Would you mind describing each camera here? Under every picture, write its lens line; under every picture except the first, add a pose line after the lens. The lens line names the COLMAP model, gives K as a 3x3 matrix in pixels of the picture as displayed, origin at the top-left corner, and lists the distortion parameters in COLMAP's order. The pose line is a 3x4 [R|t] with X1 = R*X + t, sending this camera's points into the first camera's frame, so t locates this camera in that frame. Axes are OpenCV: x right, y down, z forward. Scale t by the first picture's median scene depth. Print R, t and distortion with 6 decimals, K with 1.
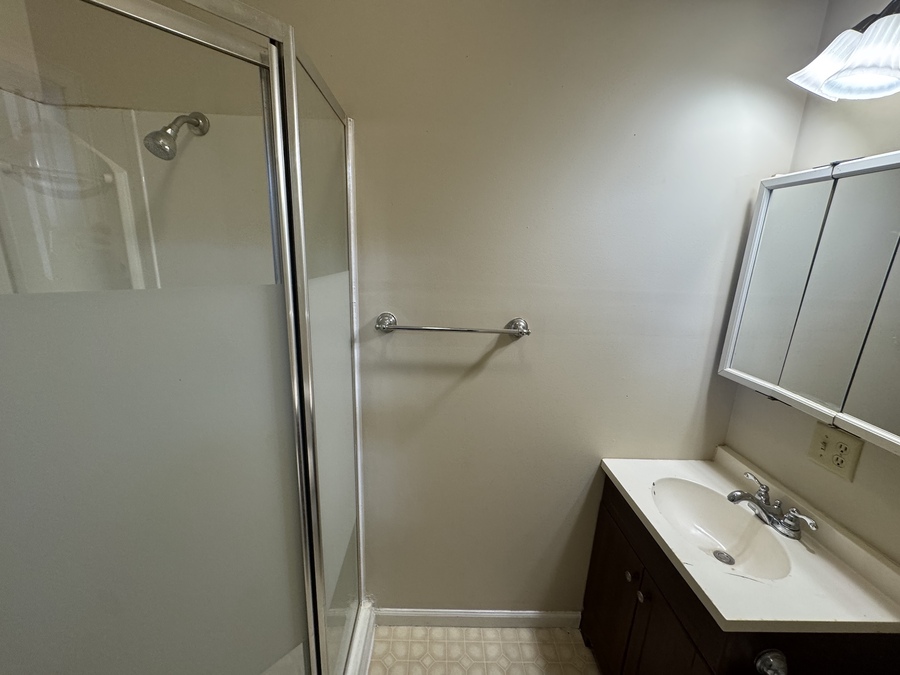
lens RADIAL K [[359.3, 0, 448.3], [0, 359.3, 337.2], [0, 0, 1]] dist [-0.000886, -0.000115]
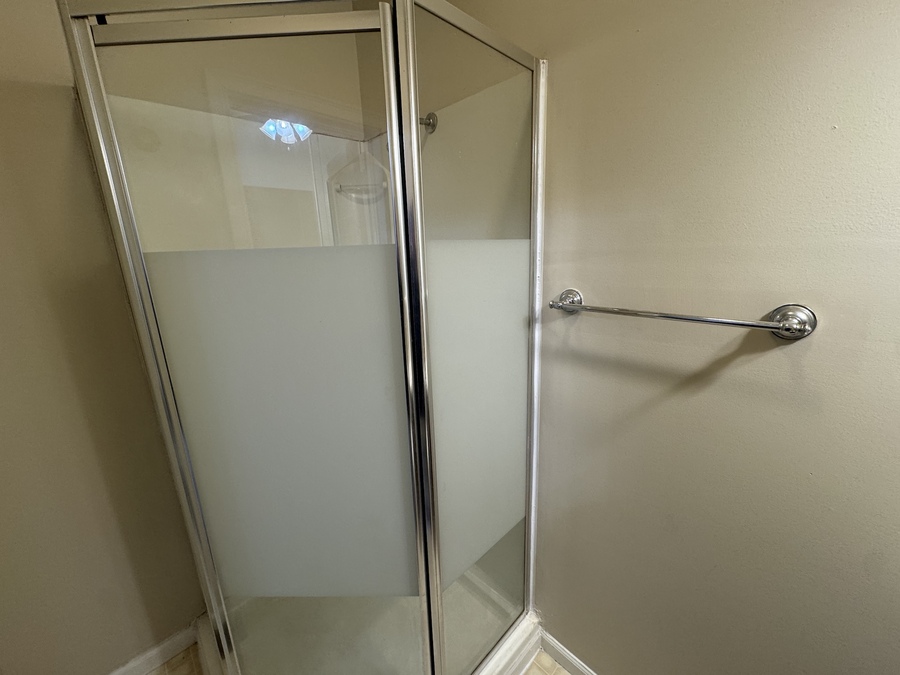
lens RADIAL K [[359.3, 0, 448.3], [0, 359.3, 337.2], [0, 0, 1]] dist [-0.000886, -0.000115]
pose [[0.671031, 0.116427, -0.732231, 0.248315], [-0.112188, 0.992167, 0.054947, 0.026415], [0.732892, 0.045276, 0.678836, 0.242313]]
